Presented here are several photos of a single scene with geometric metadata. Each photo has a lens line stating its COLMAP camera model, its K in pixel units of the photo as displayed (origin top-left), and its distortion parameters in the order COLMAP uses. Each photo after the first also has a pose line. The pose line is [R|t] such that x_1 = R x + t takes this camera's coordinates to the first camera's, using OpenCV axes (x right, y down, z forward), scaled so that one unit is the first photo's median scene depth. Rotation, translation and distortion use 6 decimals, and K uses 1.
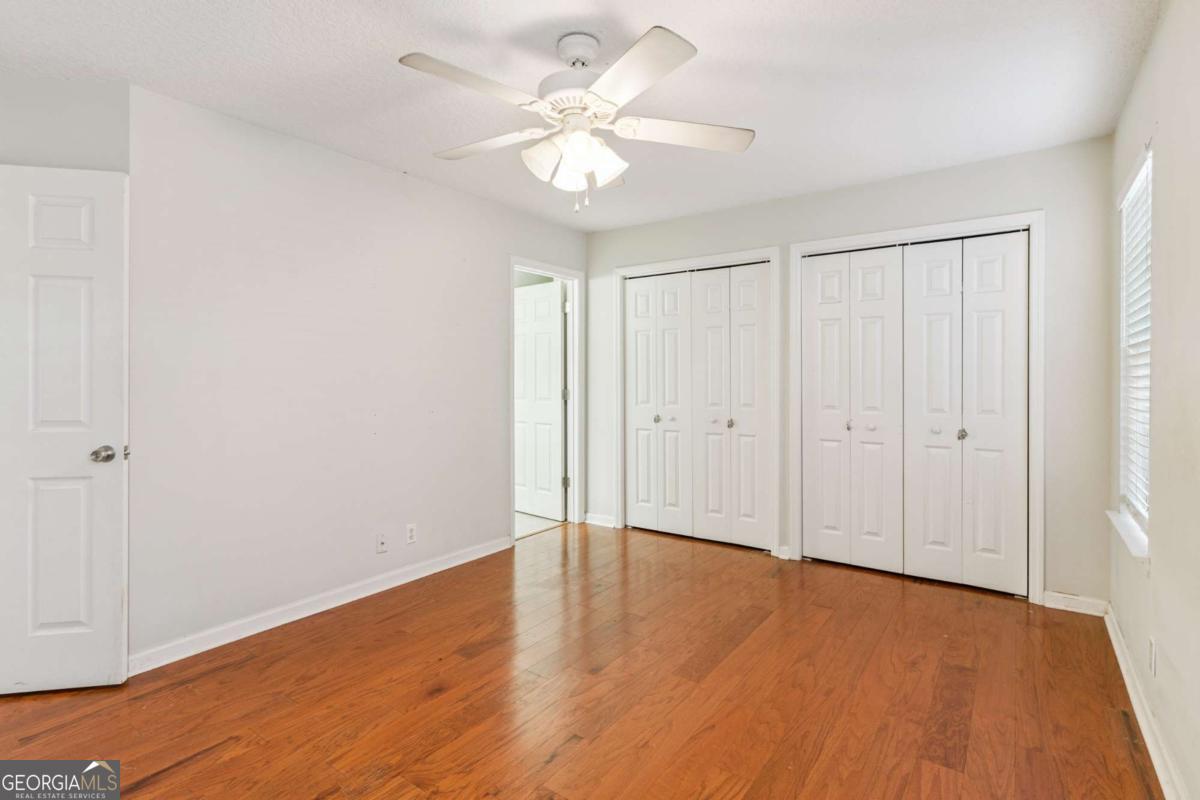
lens RADIAL K [[590.2, 0, 600.9], [0, 590.2, 385.8], [0, 0, 1]] dist [0.005576, 0.000169]
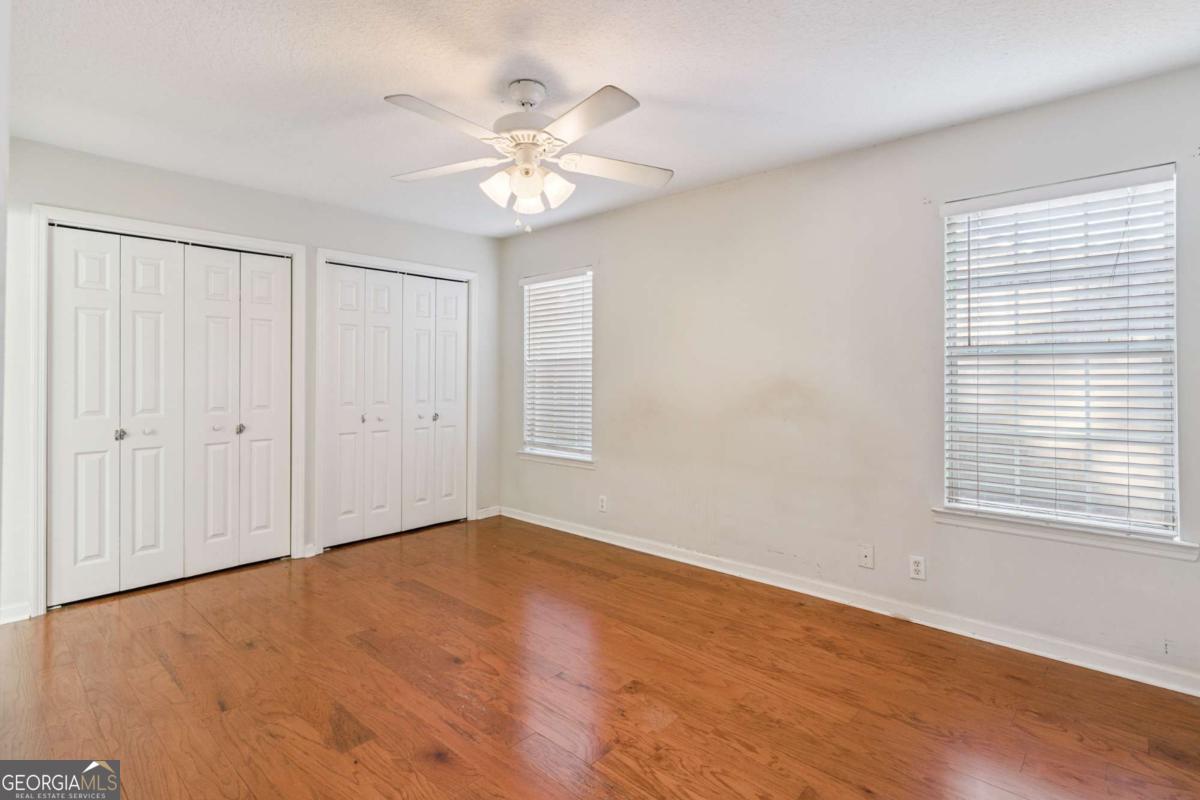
lens RADIAL K [[569.3, 0, 602.5], [0, 569.3, 380.4], [0, 0, 1]] dist [0.000865, -0.000071]
pose [[0.116513, -0.008293, 0.993155, -0.640986], [0.010309, 0.999921, 0.007141, -0.010684], [-0.993136, 0.009406, 0.116589, 0.414477]]
